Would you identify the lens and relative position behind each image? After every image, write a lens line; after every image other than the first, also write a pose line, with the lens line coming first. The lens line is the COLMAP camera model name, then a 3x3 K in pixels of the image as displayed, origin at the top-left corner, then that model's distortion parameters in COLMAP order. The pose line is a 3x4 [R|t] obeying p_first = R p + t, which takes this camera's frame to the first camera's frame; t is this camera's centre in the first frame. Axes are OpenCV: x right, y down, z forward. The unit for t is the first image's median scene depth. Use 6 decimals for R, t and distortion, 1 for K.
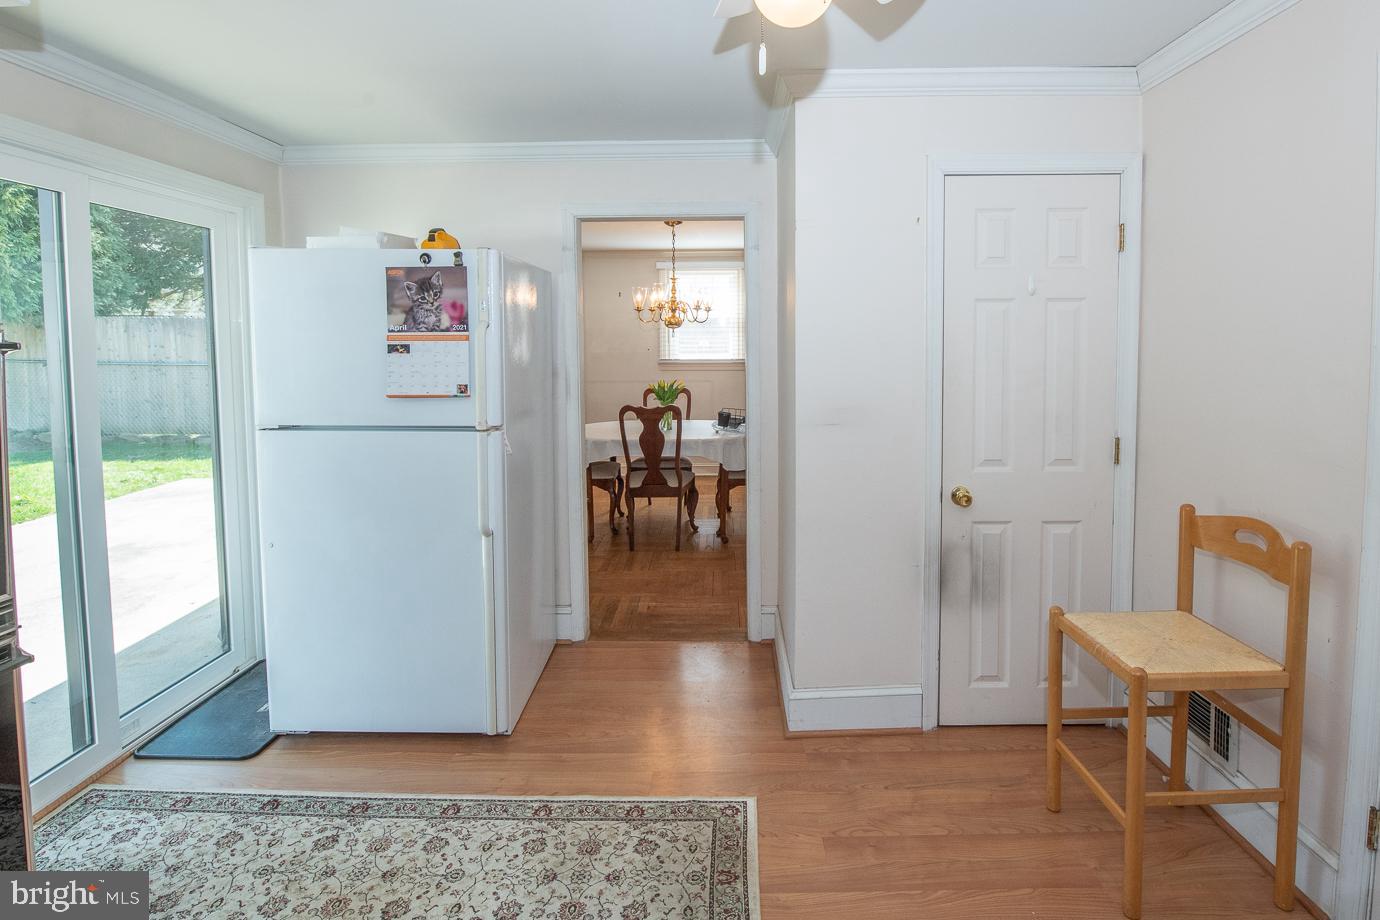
lens RADIAL K [[681.4, 0, 717.2], [0, 681.4, 379.1], [0, 0, 1]] dist [-0.021816, -0.000847]
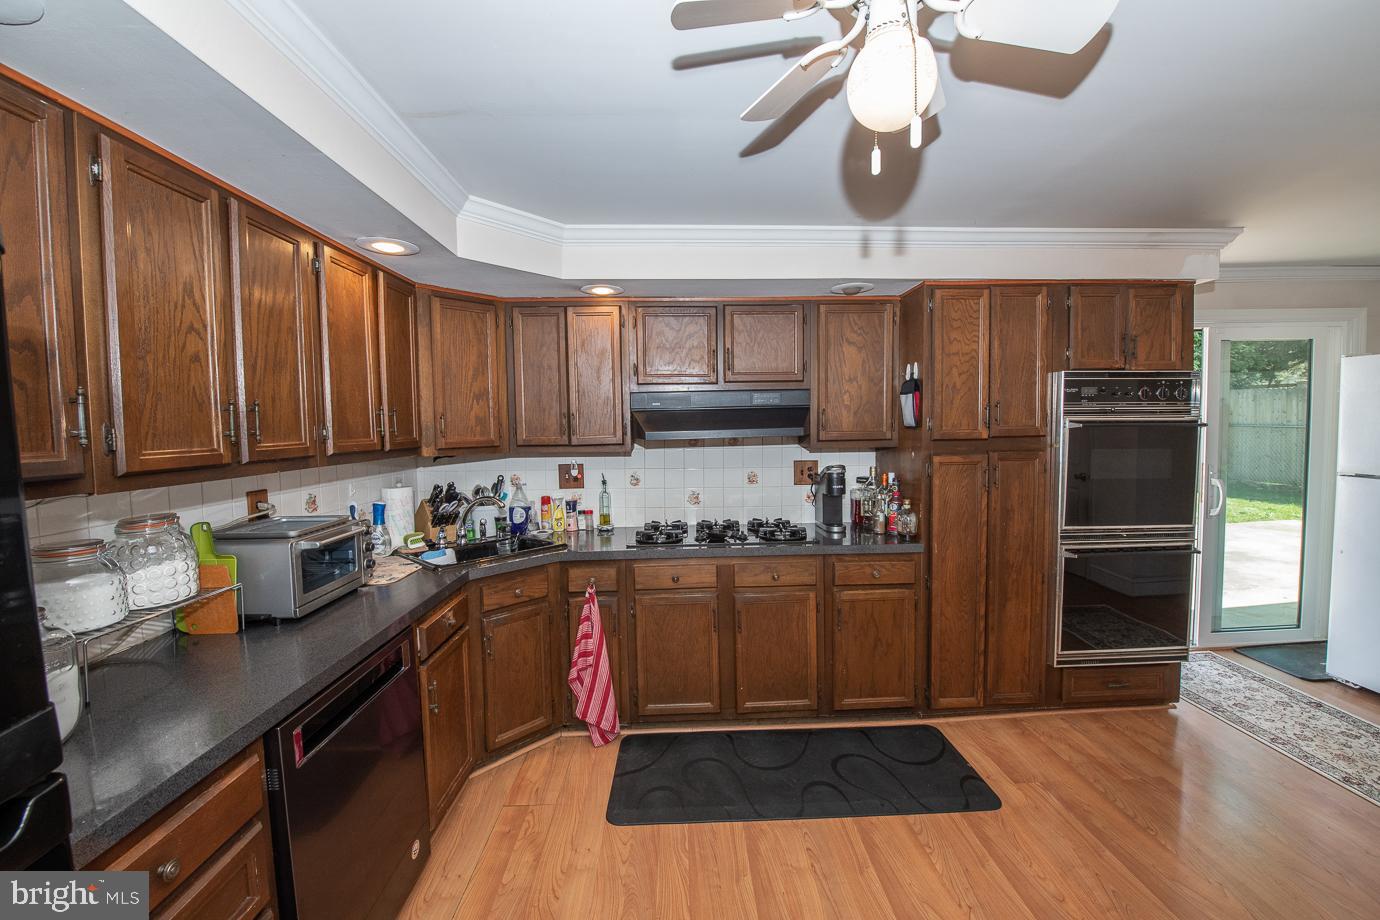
lens RADIAL K [[556.8, 0, 692.9], [0, 556.8, 454.2], [0, 0, 1]] dist [-0.023613, -0.000094]
pose [[0.048515, 0.062901, -0.996840, 0.476469], [-0.028894, 0.997686, 0.061548, -0.005934], [0.998404, 0.025816, 0.050220, -0.544727]]
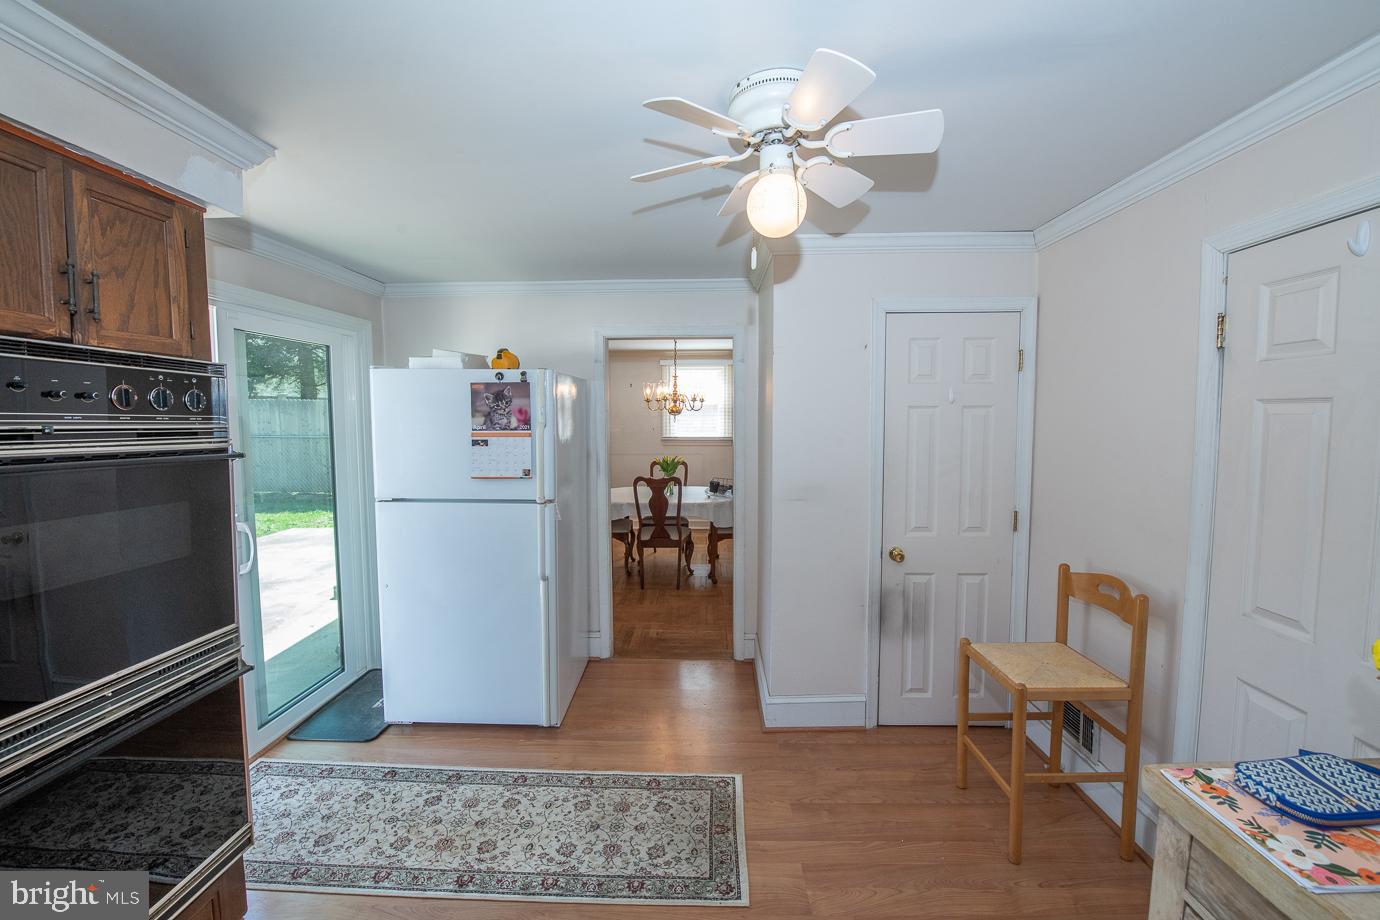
lens RADIAL K [[556.8, 0, 692.9], [0, 556.8, 454.2], [0, 0, 1]] dist [-0.023613, -0.000094]
pose [[0.999768, 0.005524, -0.020798, -0.020437], [-0.005210, 0.999872, 0.015120, -0.041026], [0.020879, -0.015008, 0.999669, -0.101417]]
